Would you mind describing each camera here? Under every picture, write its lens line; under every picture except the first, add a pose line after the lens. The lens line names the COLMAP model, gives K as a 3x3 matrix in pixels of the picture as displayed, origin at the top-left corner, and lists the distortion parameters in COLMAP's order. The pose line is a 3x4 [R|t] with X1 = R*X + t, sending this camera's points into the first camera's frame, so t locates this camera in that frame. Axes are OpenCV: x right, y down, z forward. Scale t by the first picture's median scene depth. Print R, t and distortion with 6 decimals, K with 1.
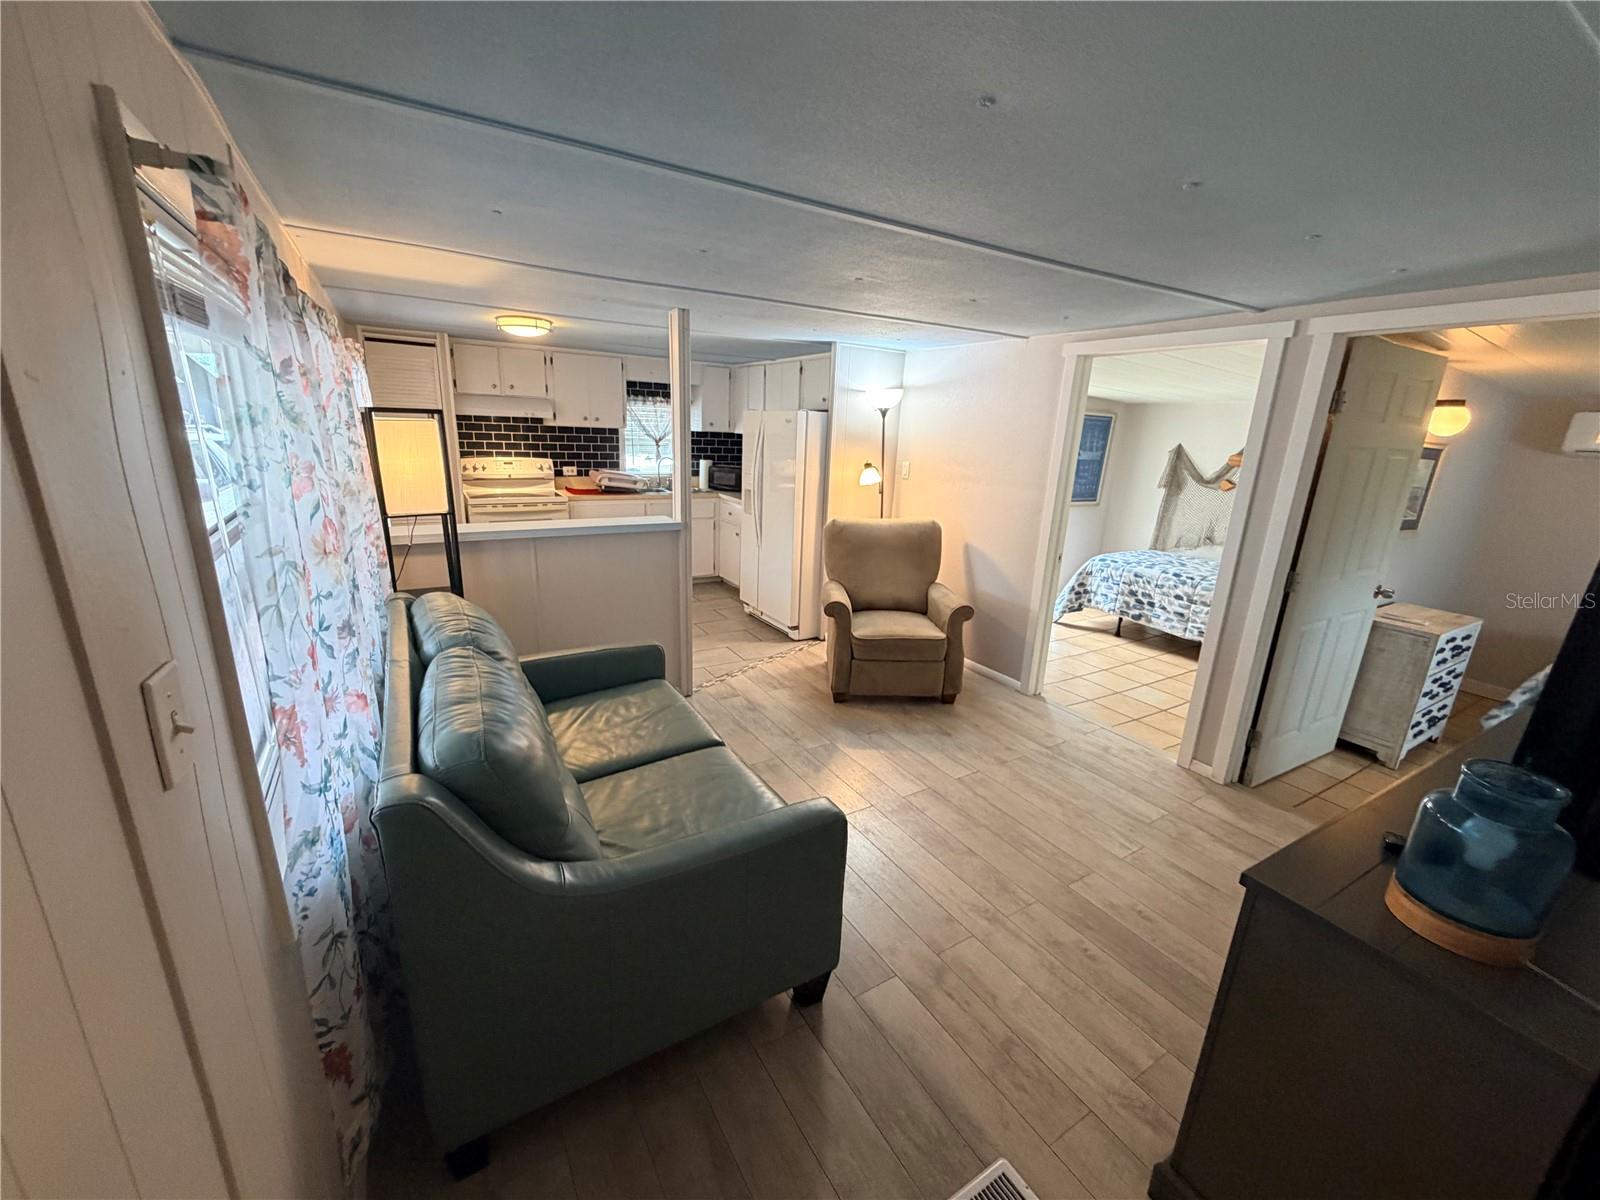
lens RADIAL K [[639.7, 0, 793.1], [0, 639.7, 601.4], [0, 0, 1]] dist [-0.005917, -0.000052]
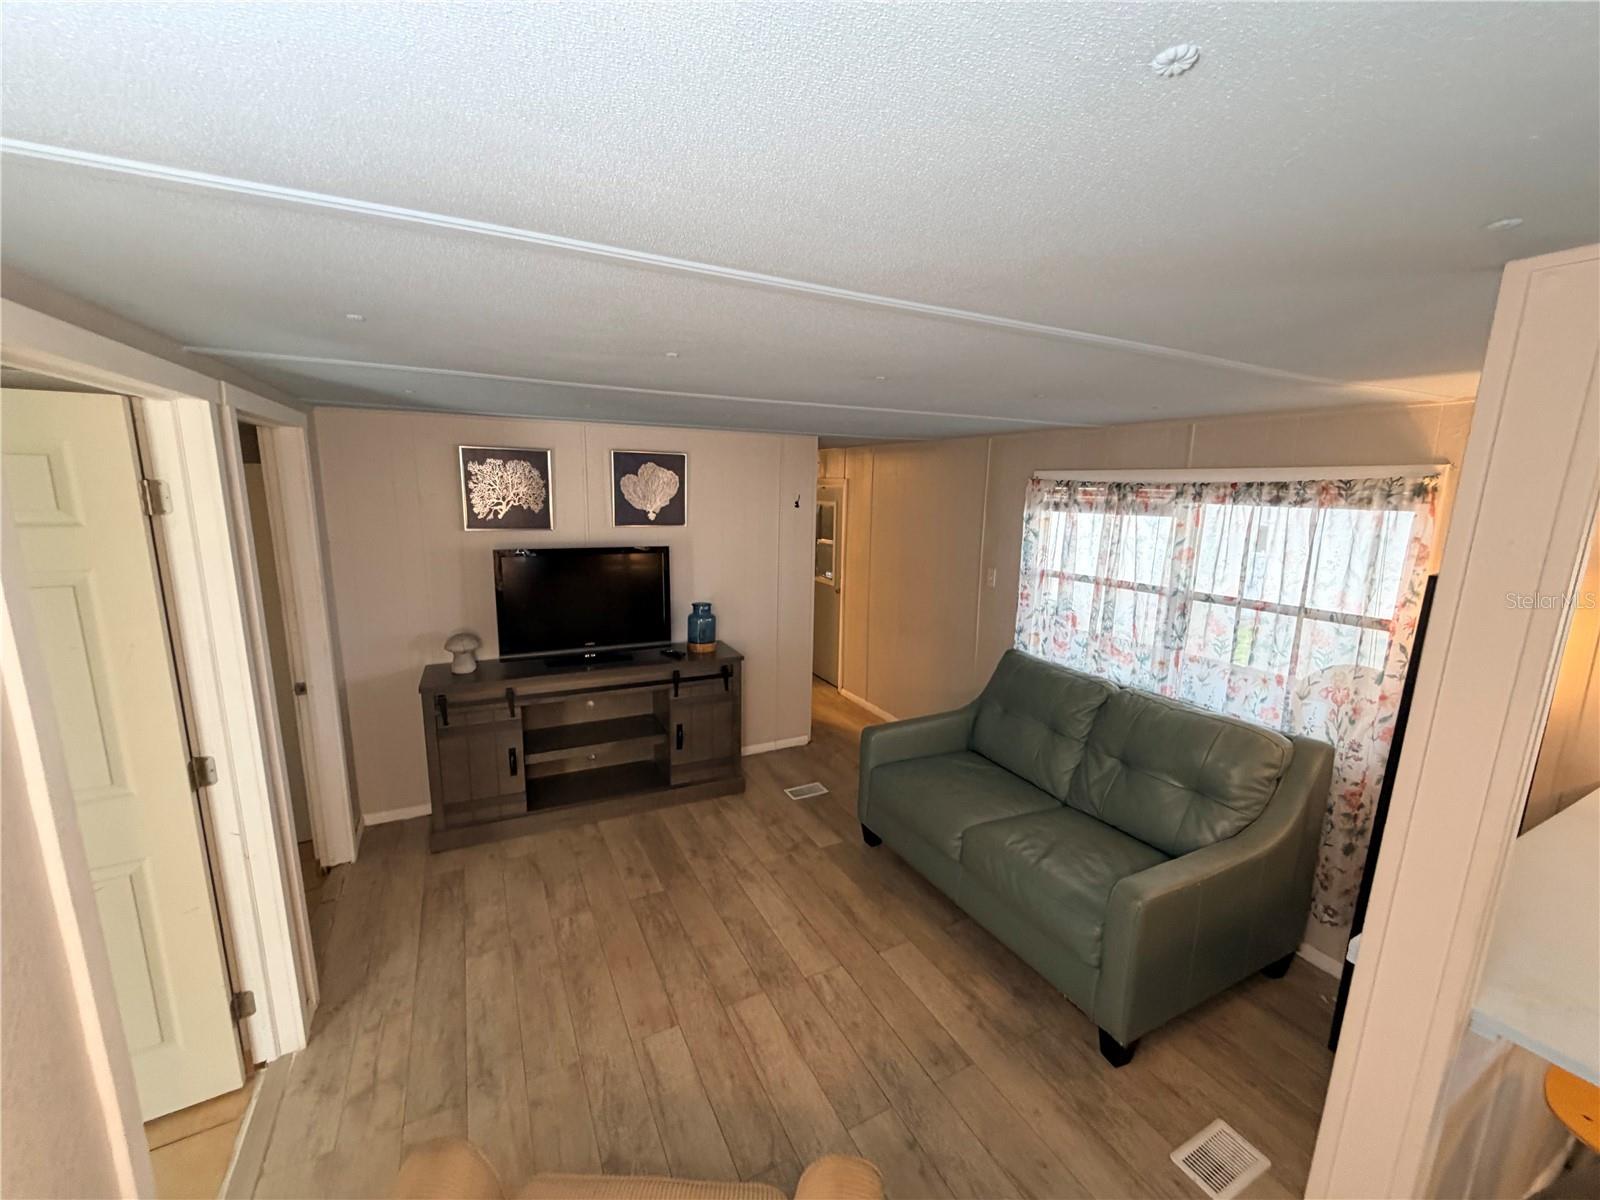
lens RADIAL K [[639.7, 0, 800.6], [0, 639.7, 602.0], [0, 0, 1]] dist [-0.005917, -0.000052]
pose [[-0.997084, -0.062360, 0.043986, 0.067485], [-0.036696, 0.897190, 0.440117, -0.277645], [-0.066909, 0.437220, -0.896862, 0.839531]]
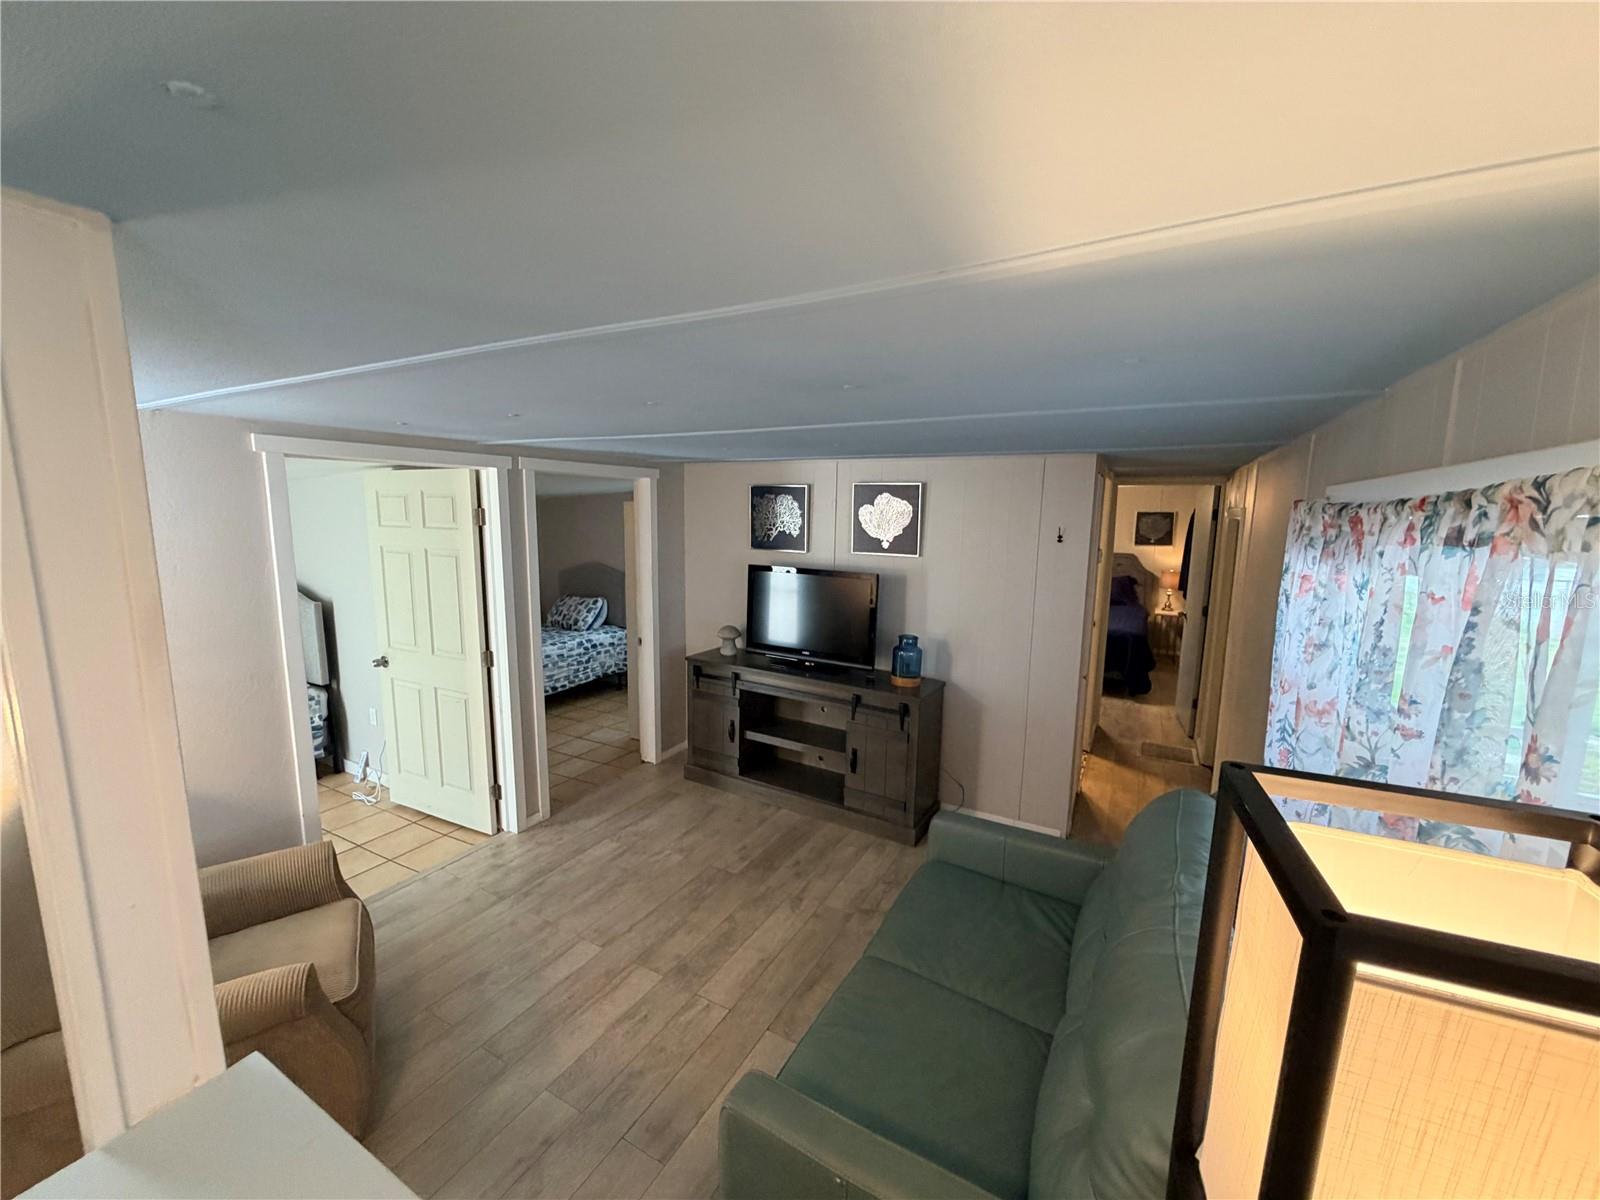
lens RADIAL K [[639.7, 0, 791.3], [0, 639.7, 599.7], [0, 0, 1]] dist [-0.005917, -0.000052]
pose [[-0.500155, -0.162837, 0.850487, -0.320542], [0.201208, 0.933424, 0.297043, -0.223563], [-0.842235, 0.319693, -0.434093, 0.594353]]
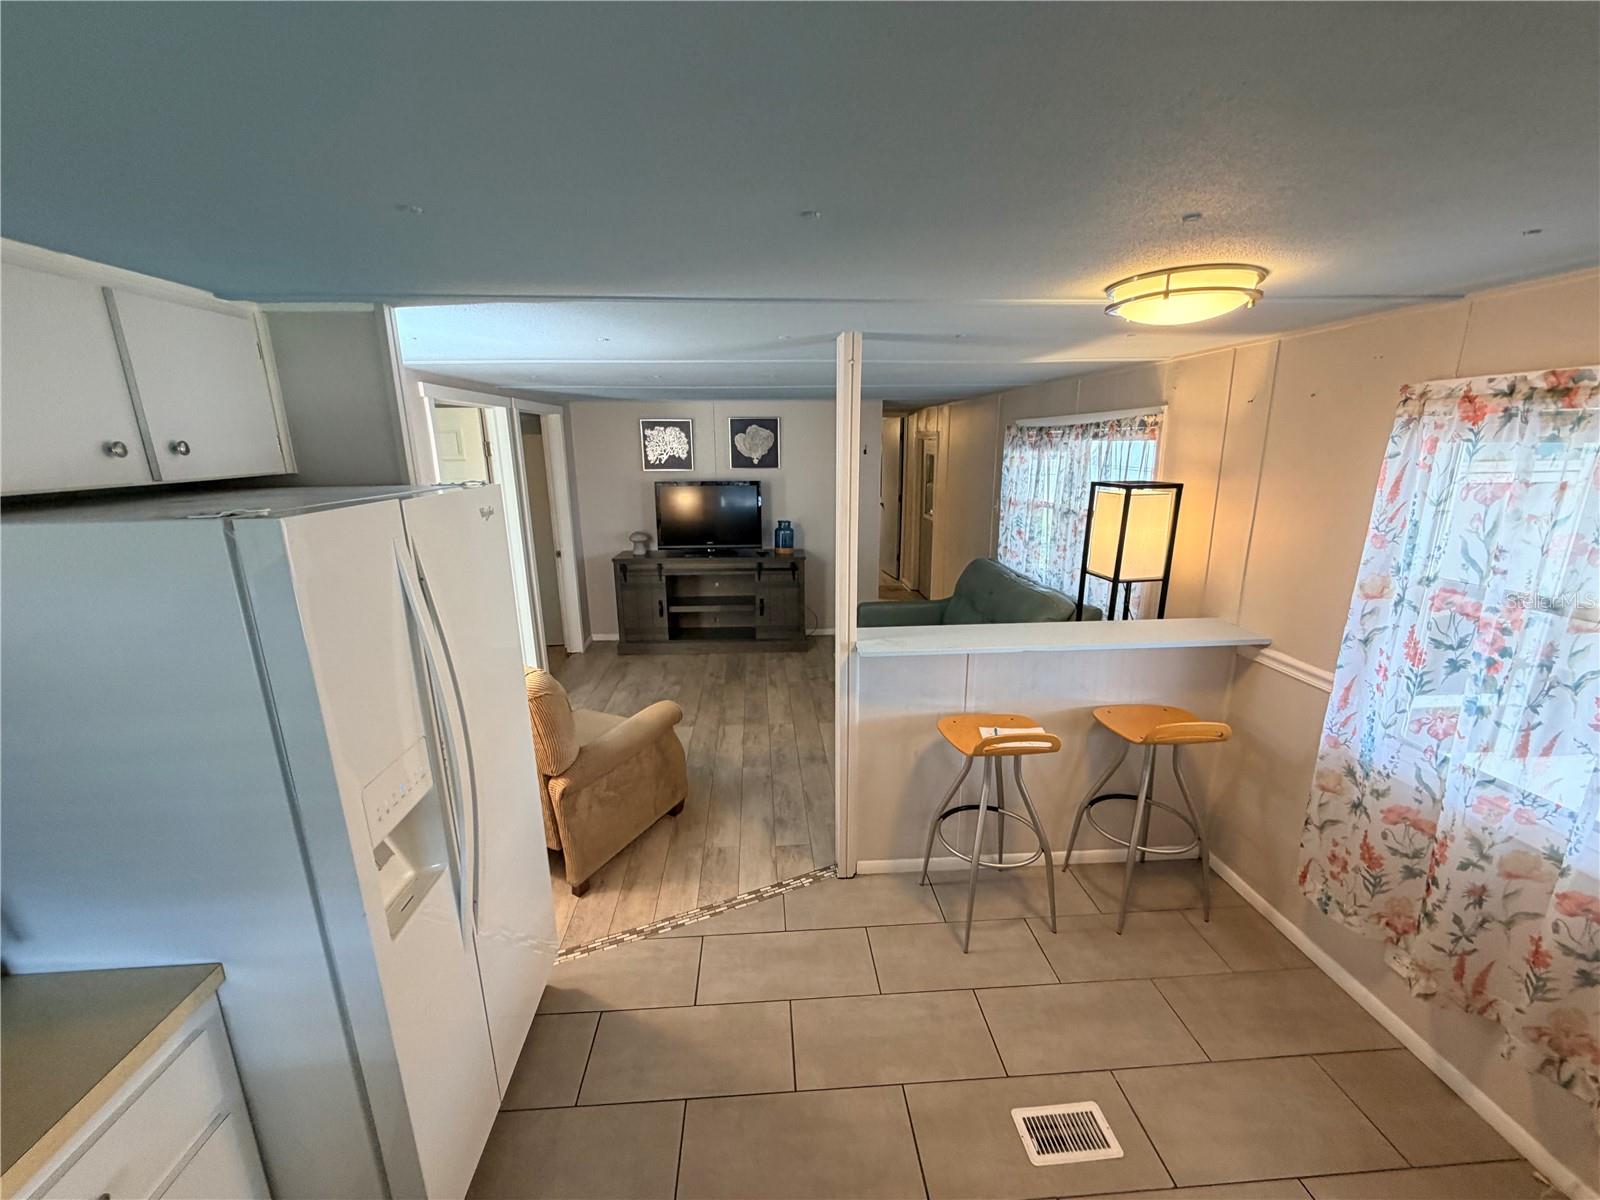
lens RADIAL K [[639.7, 0, 796.5], [0, 639.7, 605.2], [0, 0, 1]] dist [-0.005917, -0.000052]
pose [[-0.891781, -0.136301, 0.431450, -0.292670], [0.101357, 0.869138, 0.484073, -0.346517], [-0.440969, 0.475417, -0.761265, 1.071969]]
